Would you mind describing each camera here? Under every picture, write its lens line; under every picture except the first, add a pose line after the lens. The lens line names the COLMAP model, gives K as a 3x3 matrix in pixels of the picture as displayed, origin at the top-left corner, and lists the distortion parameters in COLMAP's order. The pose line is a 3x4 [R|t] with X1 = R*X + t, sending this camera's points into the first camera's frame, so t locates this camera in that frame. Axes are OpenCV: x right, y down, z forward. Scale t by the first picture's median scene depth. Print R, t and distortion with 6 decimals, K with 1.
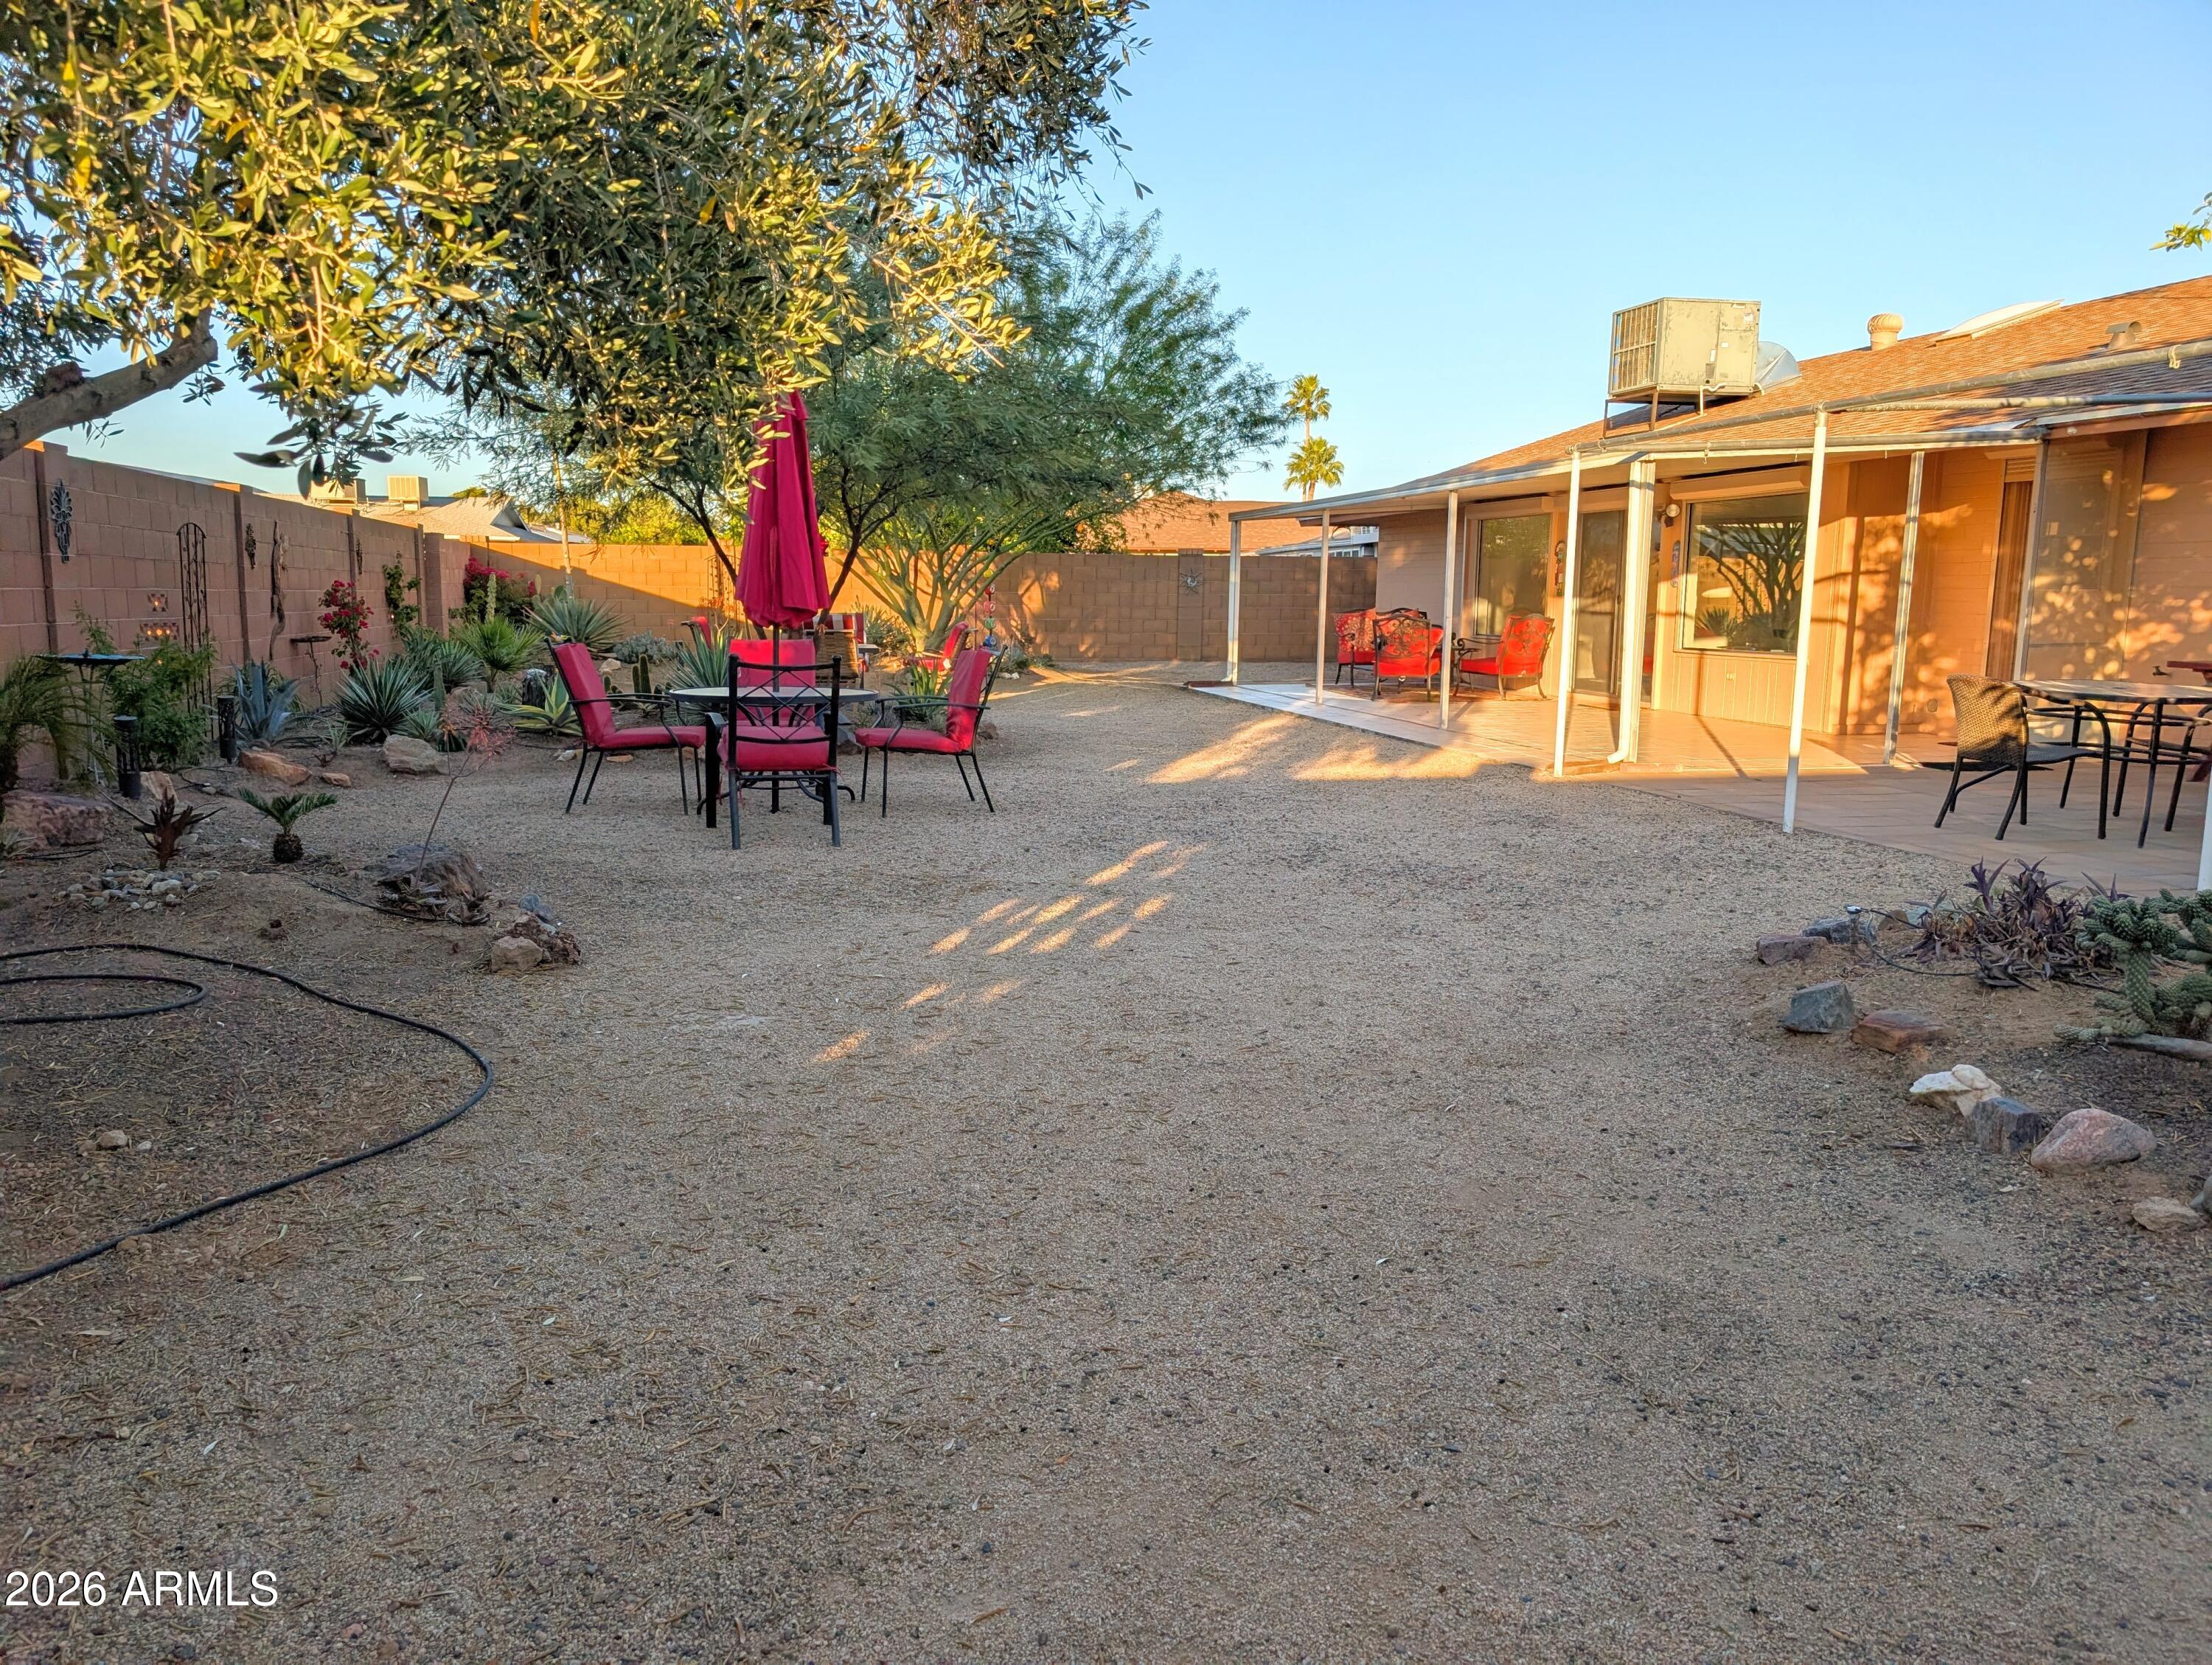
lens RADIAL K [[1532.8, 0, 1106.0], [0, 1532.8, 832.5], [0, 0, 1]] dist [-0.004383, -0.006109]
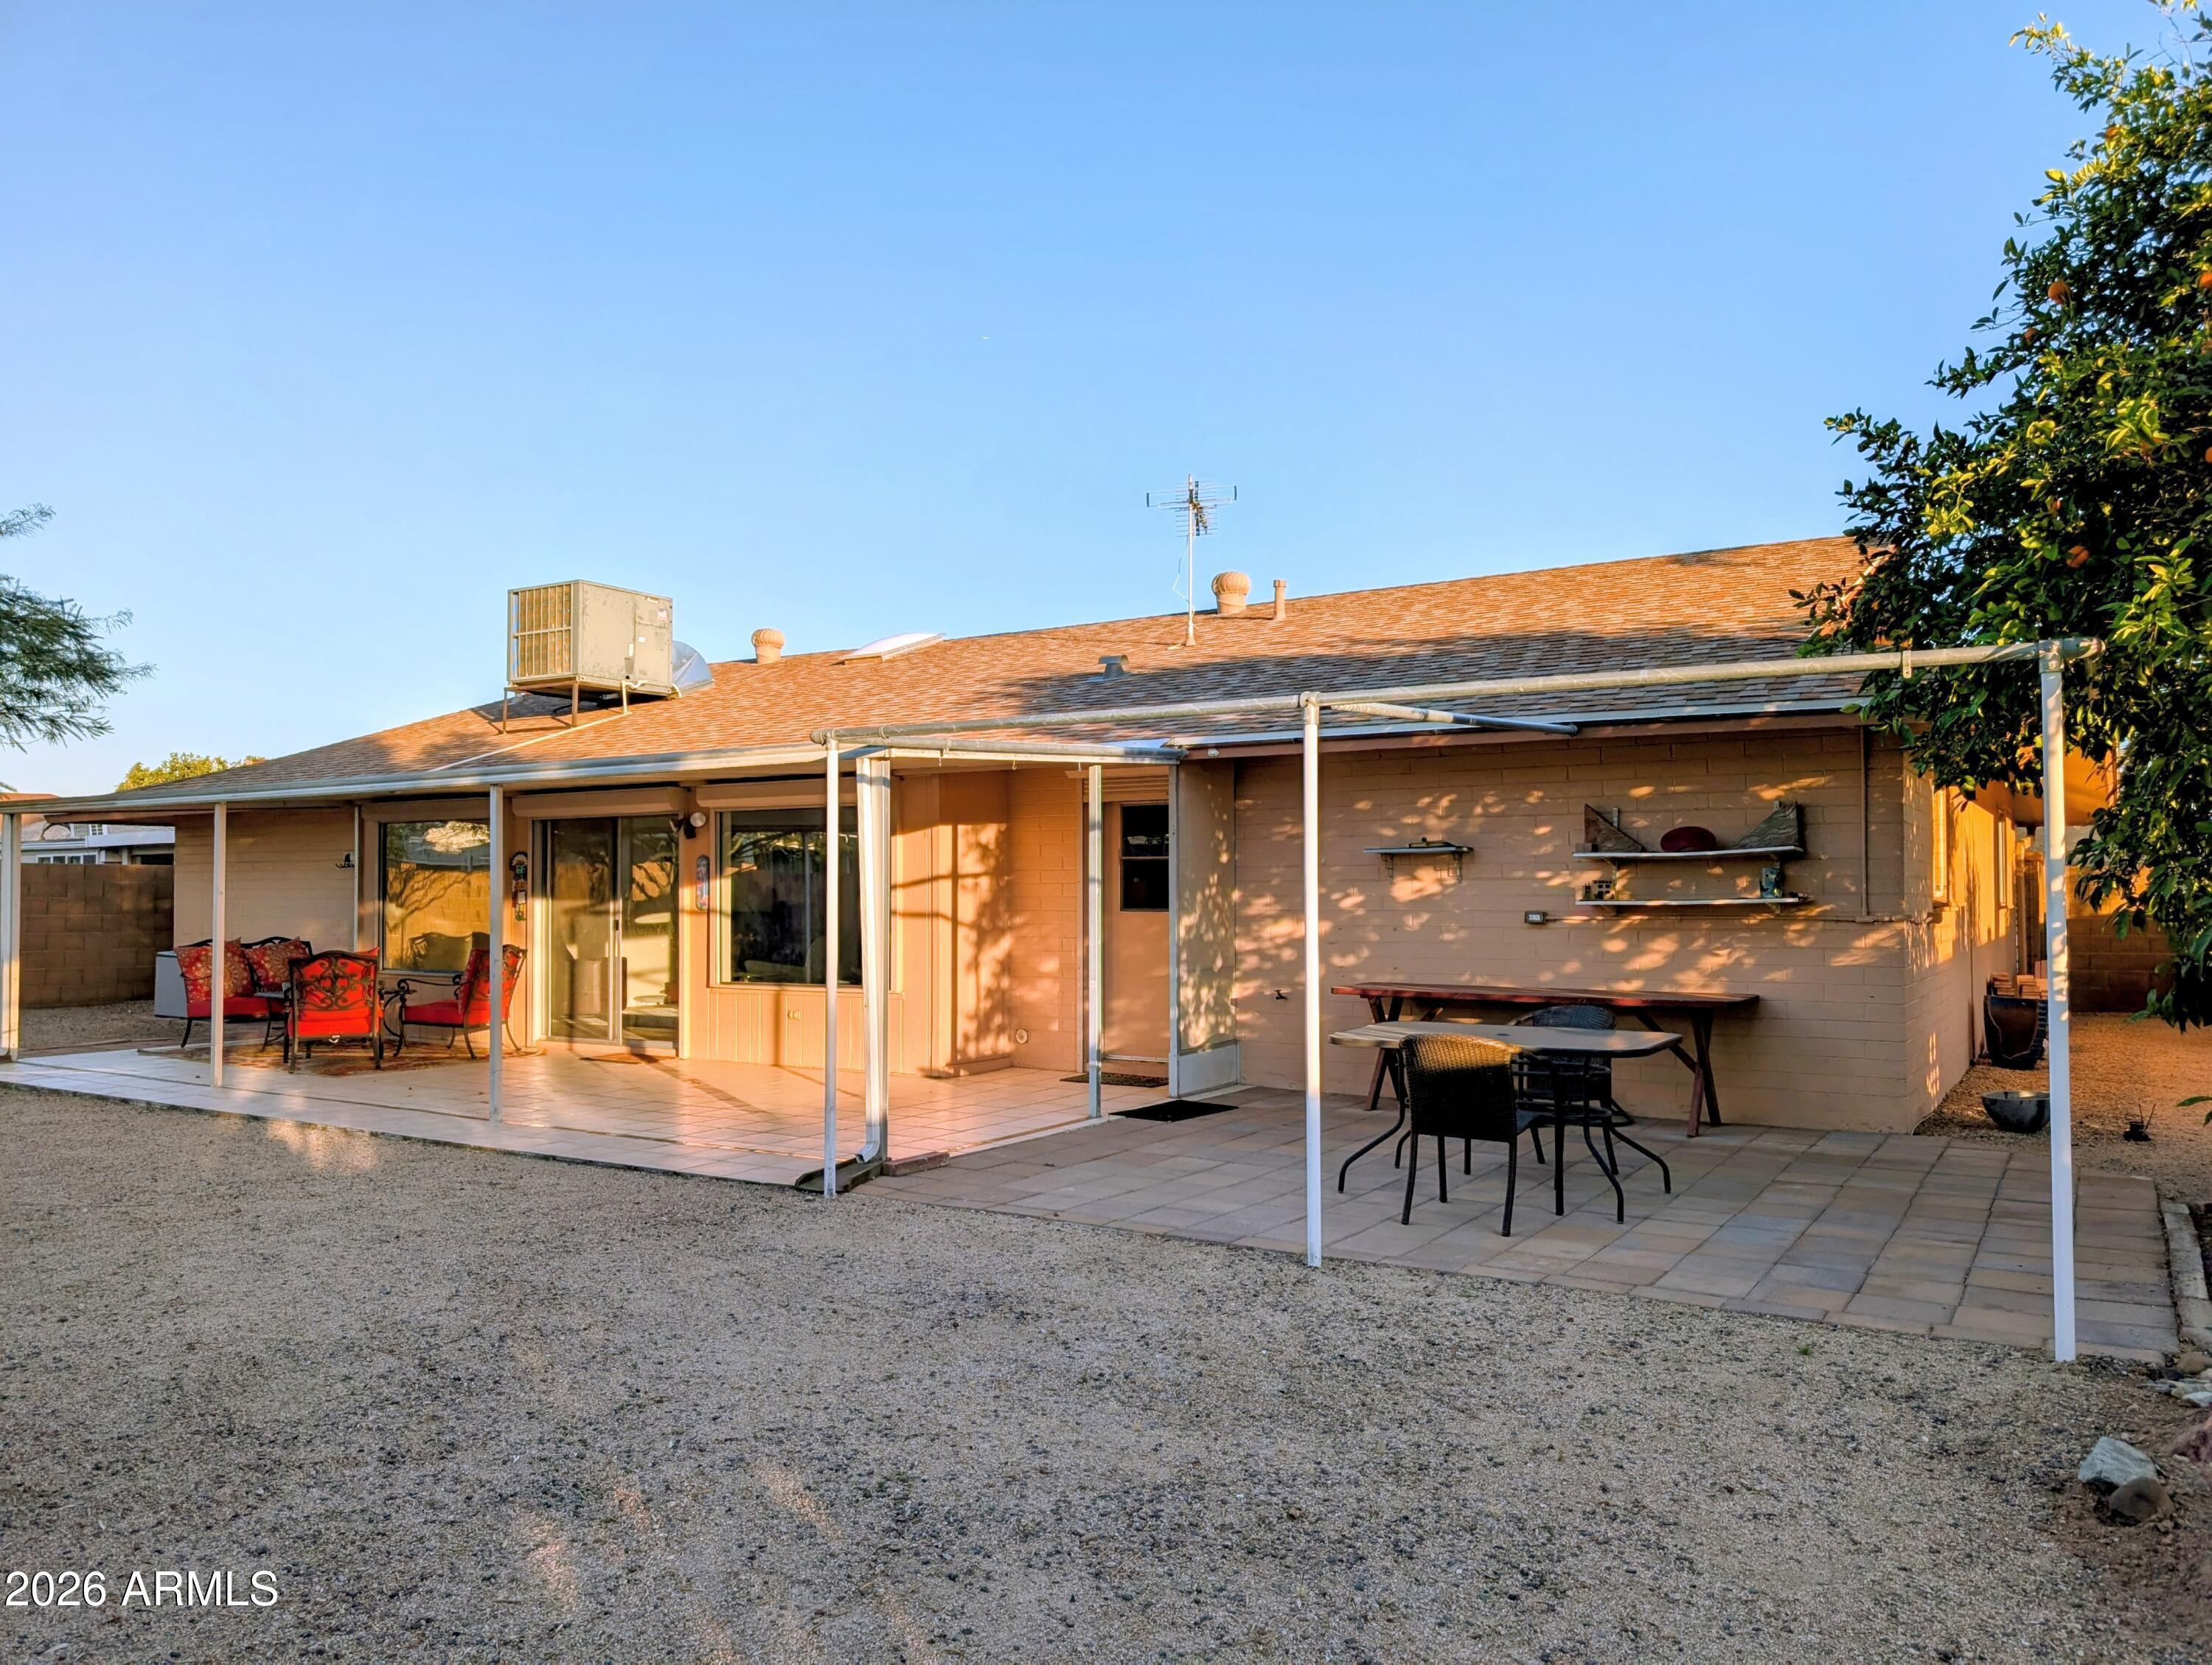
lens RADIAL K [[1532.8, 0, 1106.0], [0, 1532.8, 832.5], [0, 0, 1]] dist [-0.004383, -0.006109]
pose [[0.689412, 0.022669, 0.724015, -0.060944], [0.119482, 0.982261, -0.144526, -0.043092], [-0.714448, 0.186144, 0.674474, 0.215290]]
